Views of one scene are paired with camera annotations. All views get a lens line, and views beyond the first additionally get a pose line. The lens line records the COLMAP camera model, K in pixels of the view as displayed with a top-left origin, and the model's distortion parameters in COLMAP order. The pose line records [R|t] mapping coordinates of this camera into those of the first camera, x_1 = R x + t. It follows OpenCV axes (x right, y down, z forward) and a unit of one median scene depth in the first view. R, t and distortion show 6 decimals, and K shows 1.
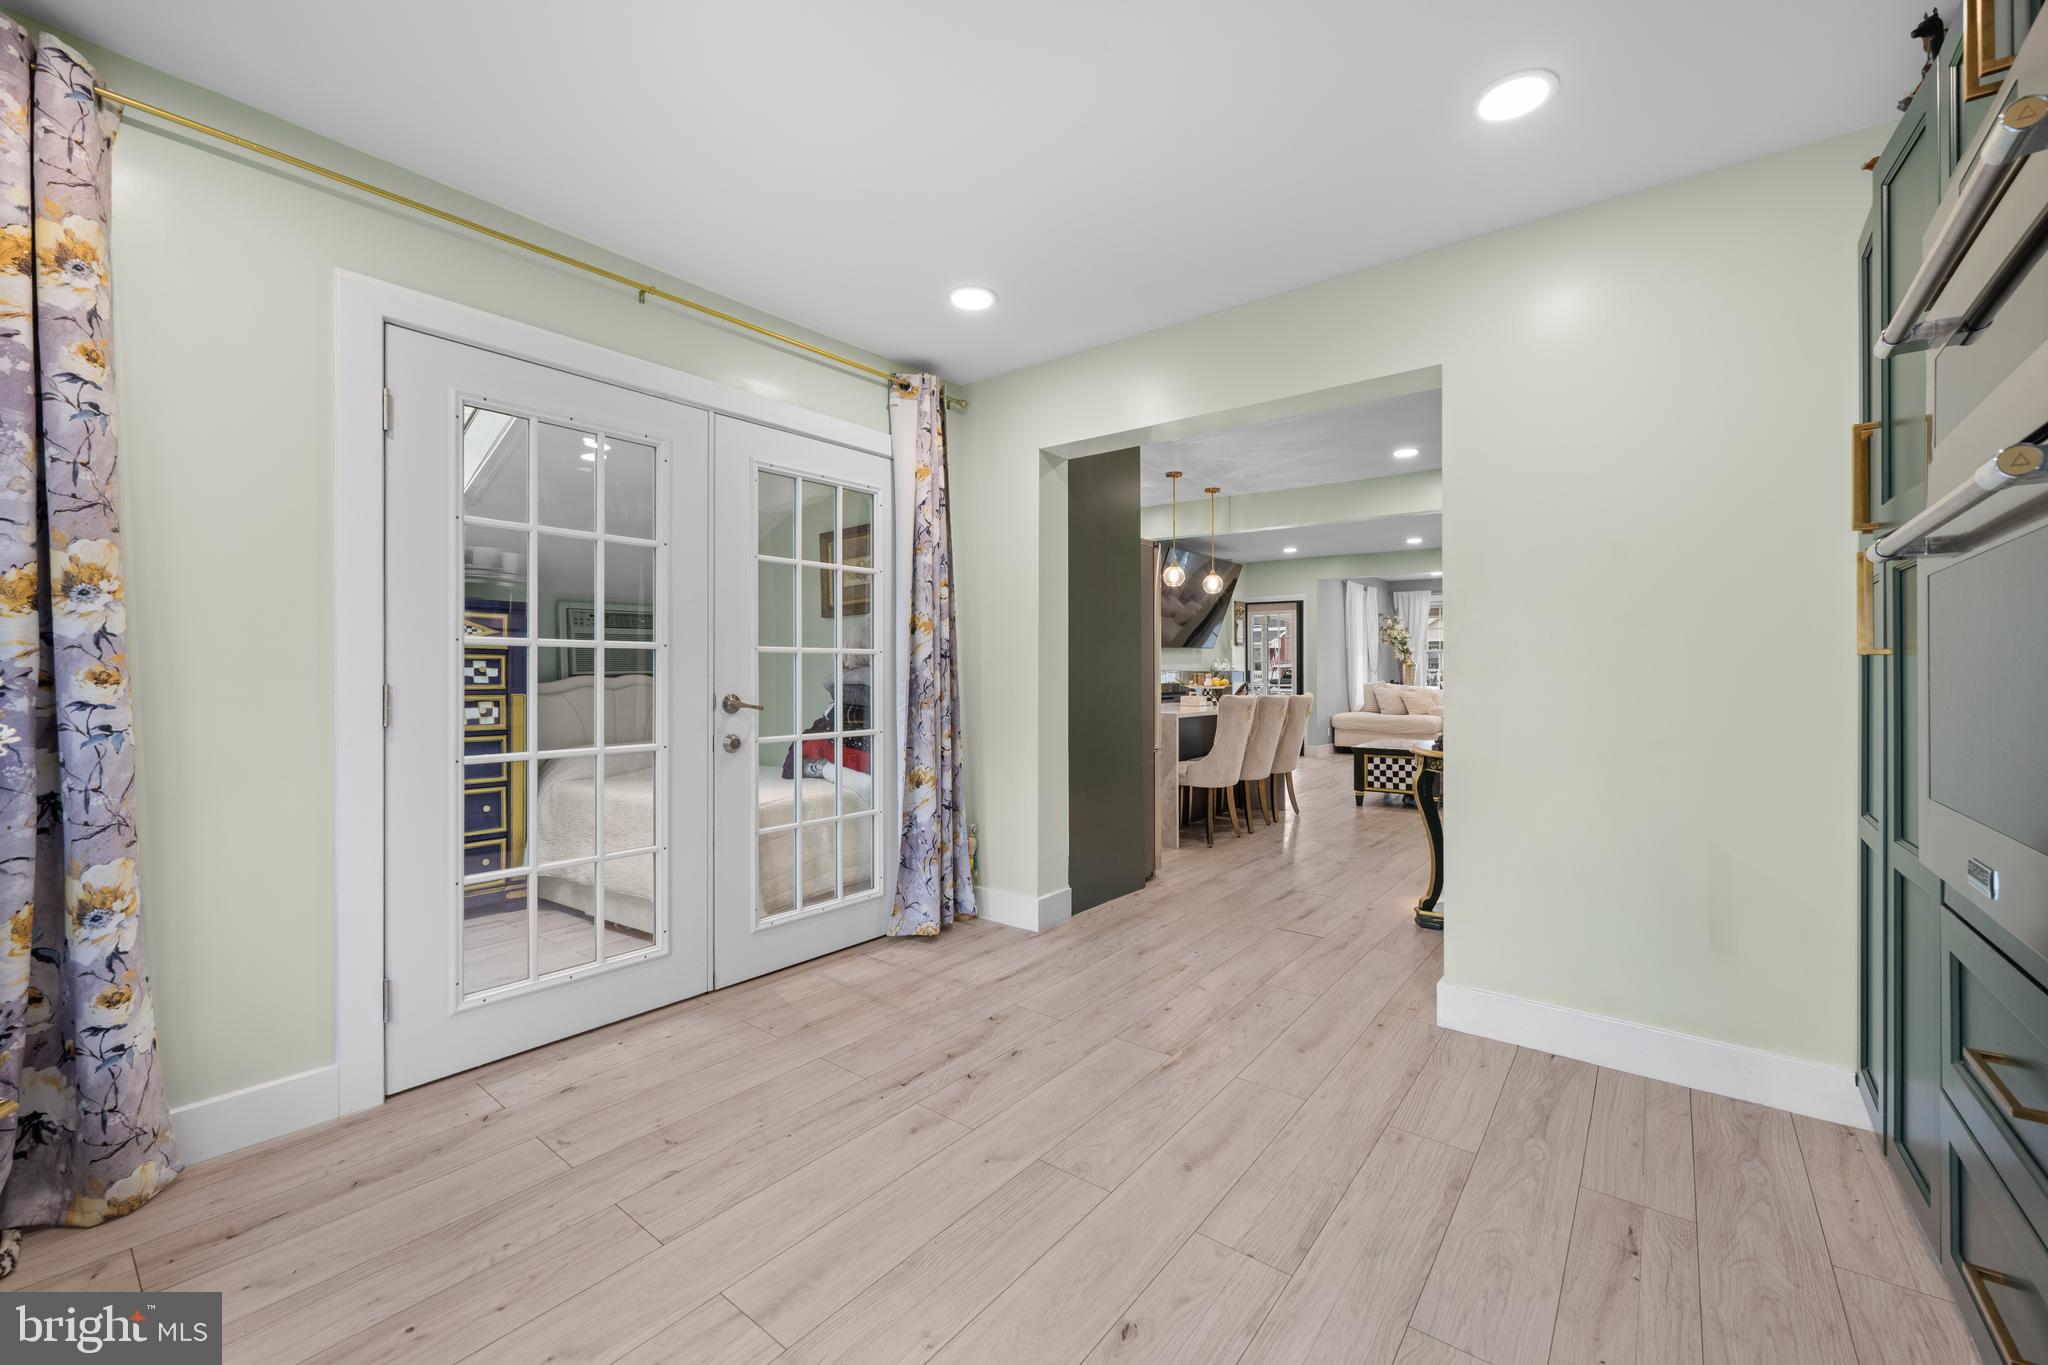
lens RADIAL K [[809.5, 0, 1028.1], [0, 809.5, 669.9], [0, 0, 1]] dist [0.001316, -0.000013]
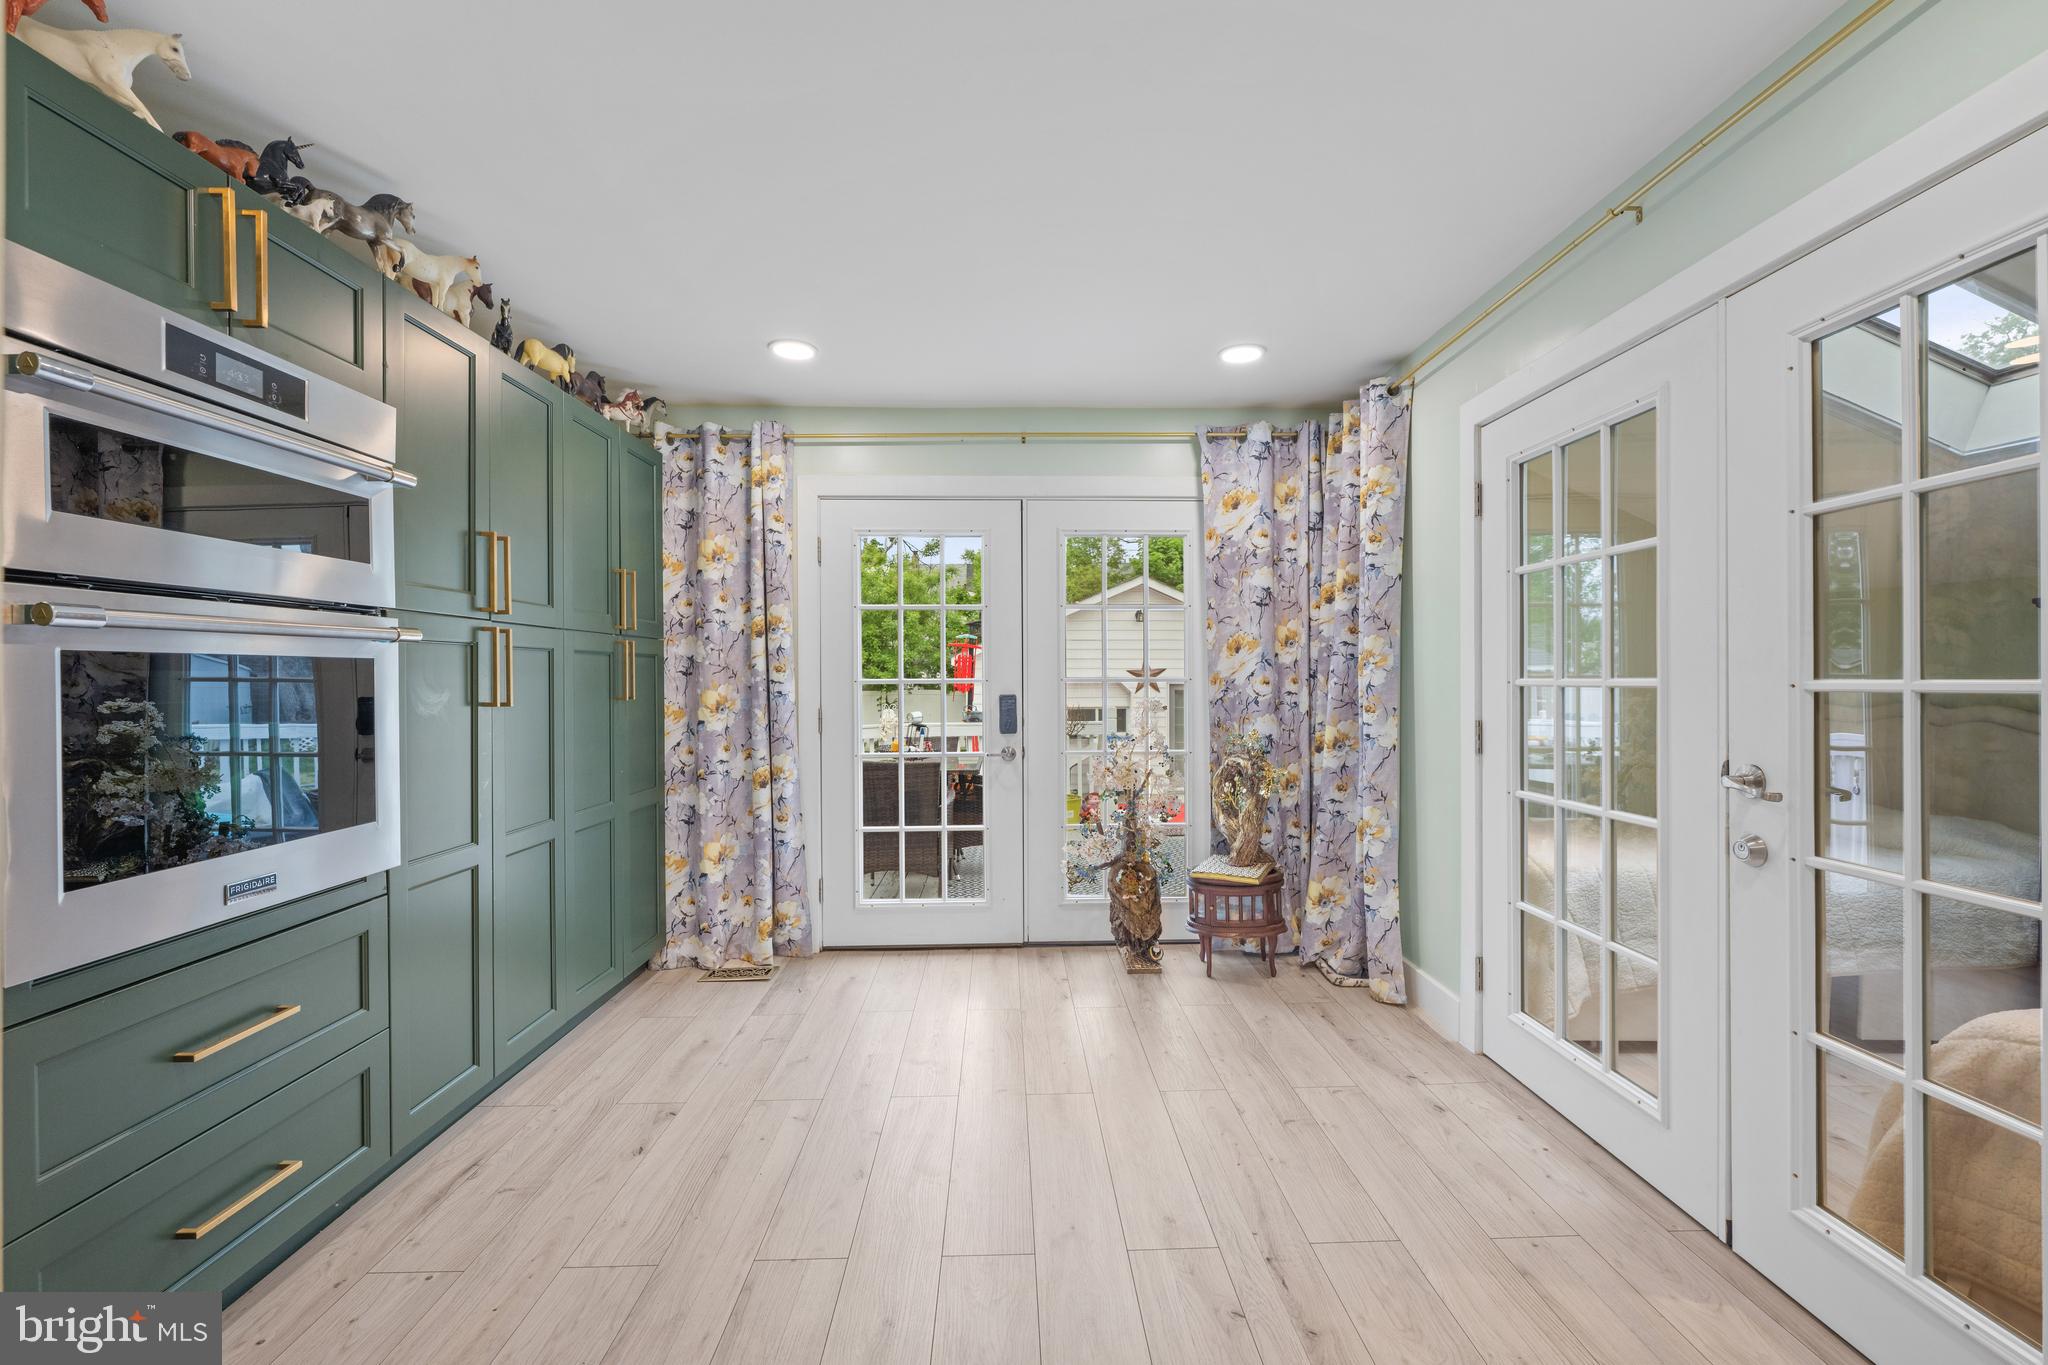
lens RADIAL K [[871.3, 0, 1041.9], [0, 871.3, 682.0], [0, 0, 1]] dist [-0.001270, 0.000276]
pose [[-0.757906, 0.007350, -0.652323, 0.554295], [0.004741, 0.999972, 0.005759, -0.046892], [0.652347, 0.001271, -0.757919, 1.498549]]
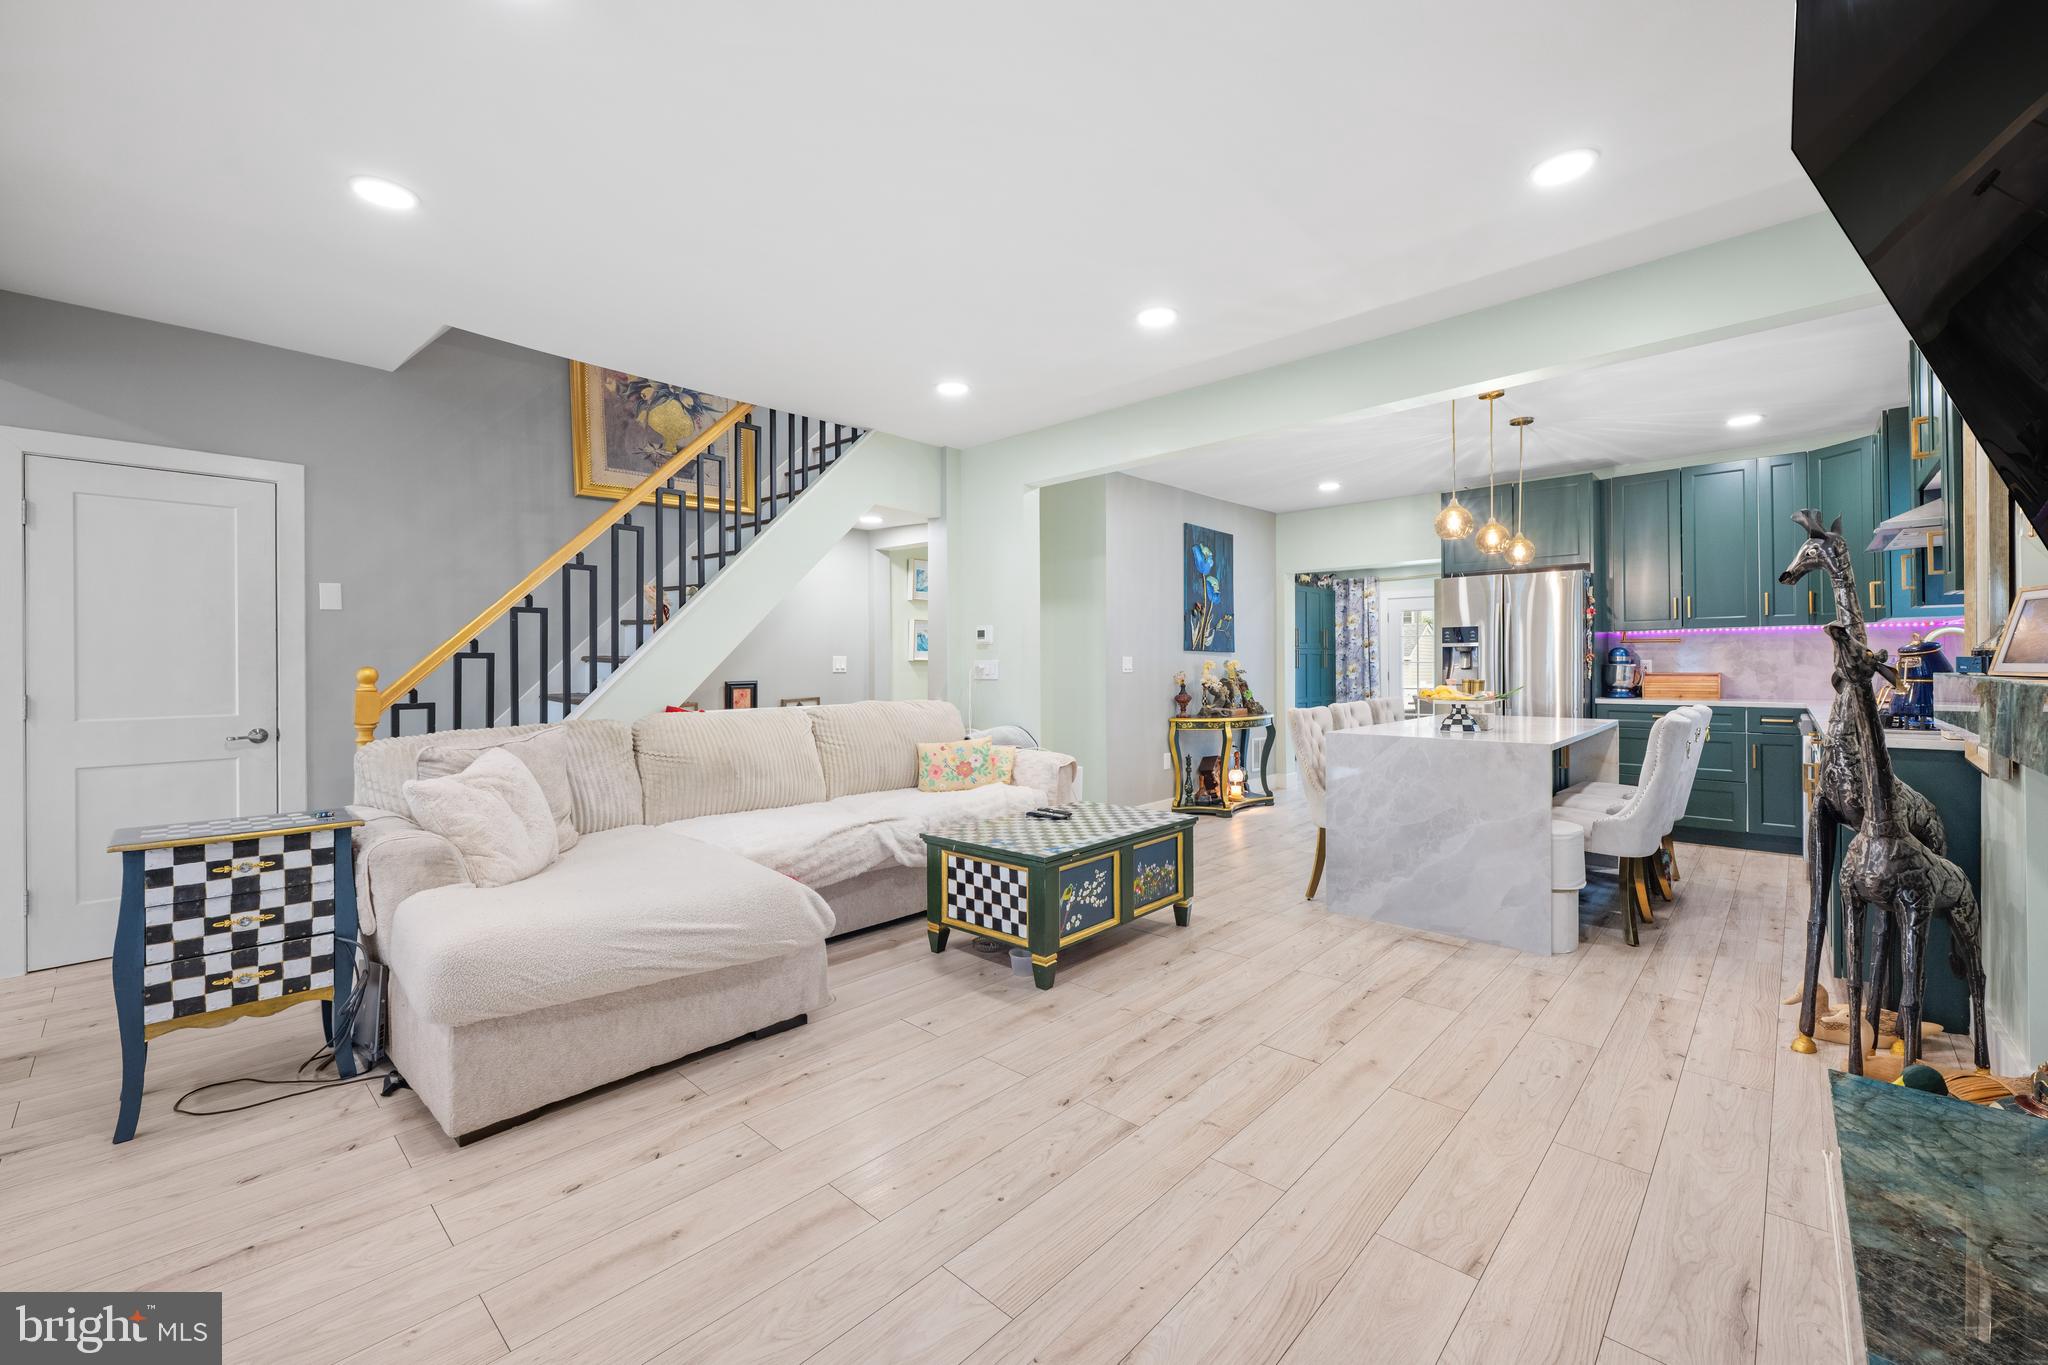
lens RADIAL K [[809.5, 0, 1029.5], [0, 809.5, 668.4], [0, 0, 1]] dist [0.001316, -0.000013]
pose [[-0.997404, 0.005918, 0.071763, 0.991407], [0.006276, 0.999969, 0.004756, -0.043980], [-0.071733, 0.005194, -0.997410, 2.998010]]
